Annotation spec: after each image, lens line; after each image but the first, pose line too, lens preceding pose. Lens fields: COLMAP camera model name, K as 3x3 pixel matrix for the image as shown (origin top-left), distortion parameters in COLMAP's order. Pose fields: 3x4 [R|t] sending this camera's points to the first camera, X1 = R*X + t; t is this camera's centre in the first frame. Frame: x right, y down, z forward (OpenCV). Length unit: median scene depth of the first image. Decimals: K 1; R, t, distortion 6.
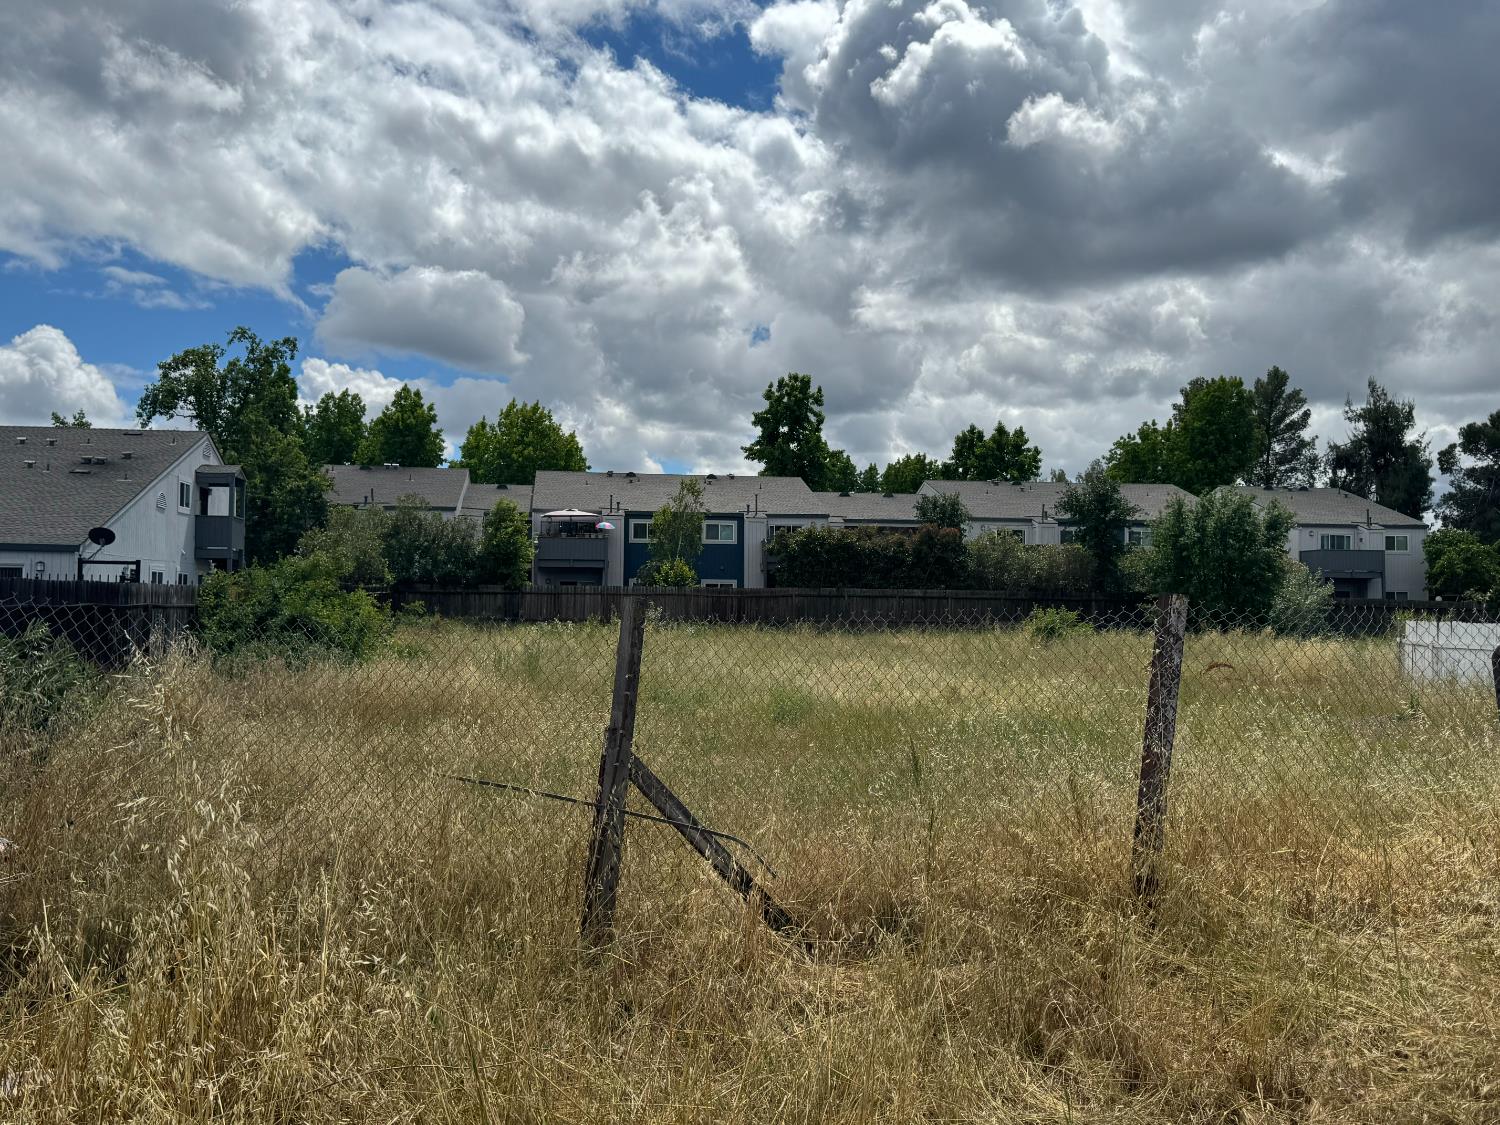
lens RADIAL K [[1287.5, 0, 750.0], [0, 1287.5, 562.5], [0, 0, 1]] dist [0.150052, -0.267167]
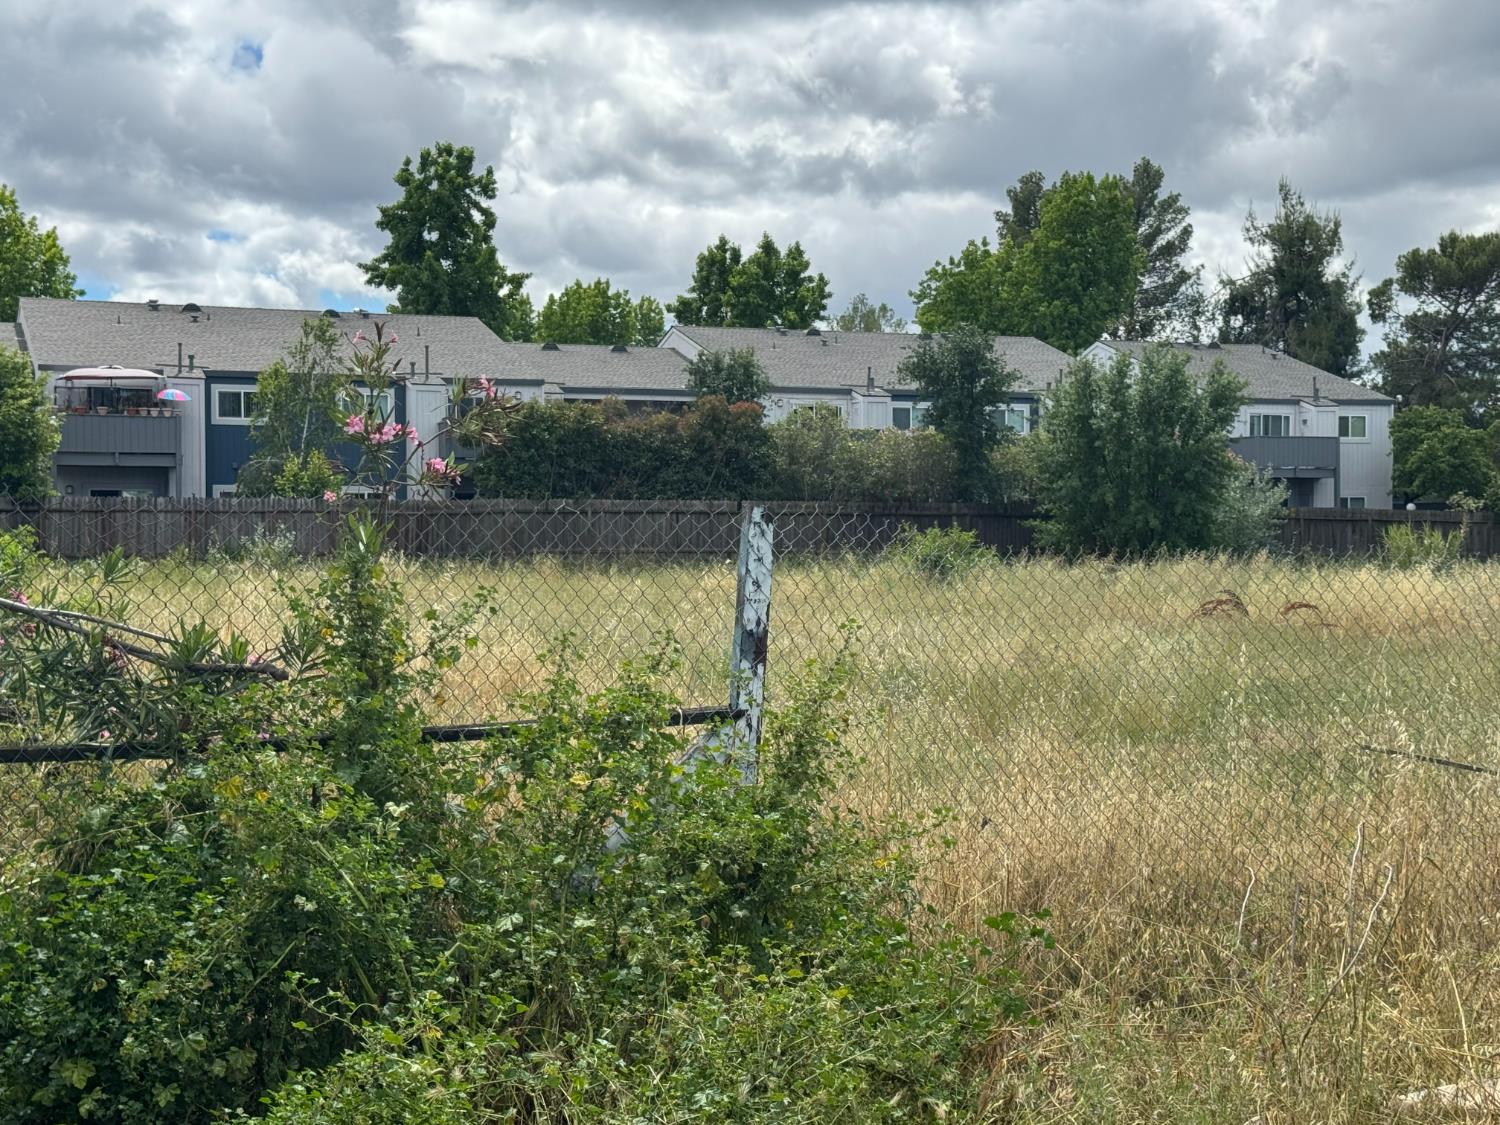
lens RADIAL K [[2124.1, 0, 750.0], [0, 2124.1, 562.5], [0, 0, 1]] dist [0.147617, 0.029781]
pose [[0.970432, -0.014423, 0.240943, -0.082873], [0.002460, 0.998752, 0.049879, -0.000375], [-0.241361, -0.047811, 0.969257, -0.015336]]
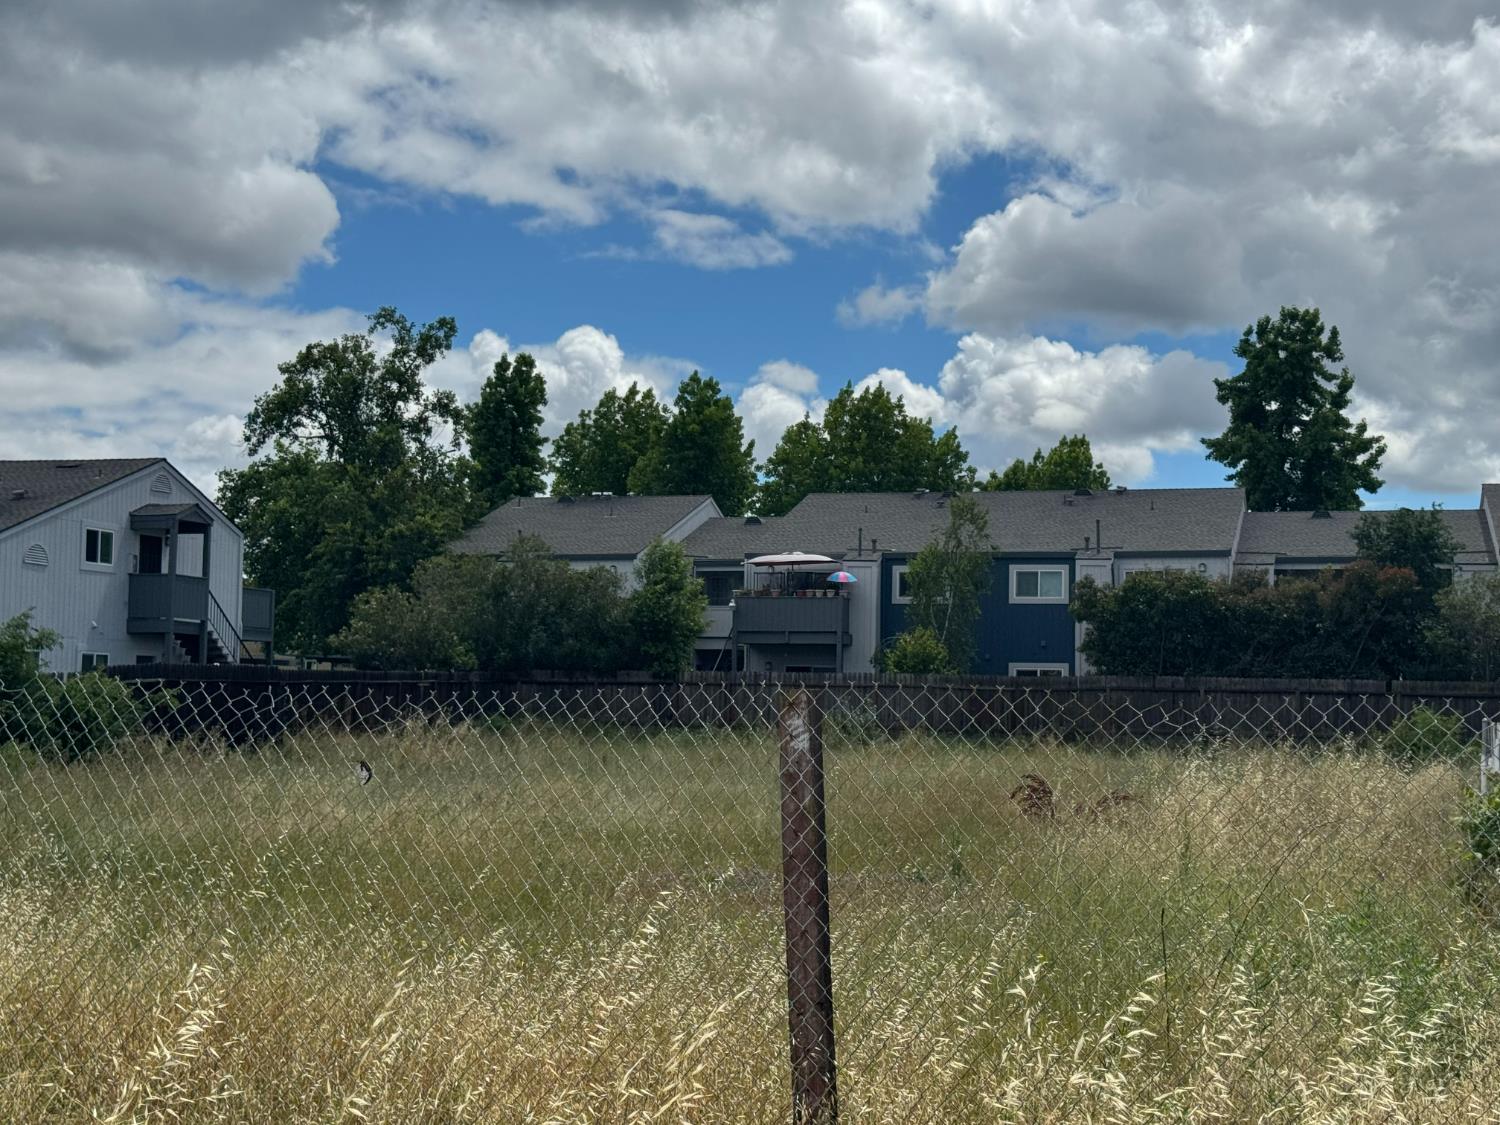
lens RADIAL K [[2124.1, 0, 750.0], [0, 2124.1, 562.5], [0, 0, 1]] dist [0.147617, 0.029781]
pose [[0.908055, -0.022410, -0.418250, 0.246205], [0.005890, 0.999152, -0.040747, 0.005565], [0.418809, 0.034537, 0.907417, 0.036444]]
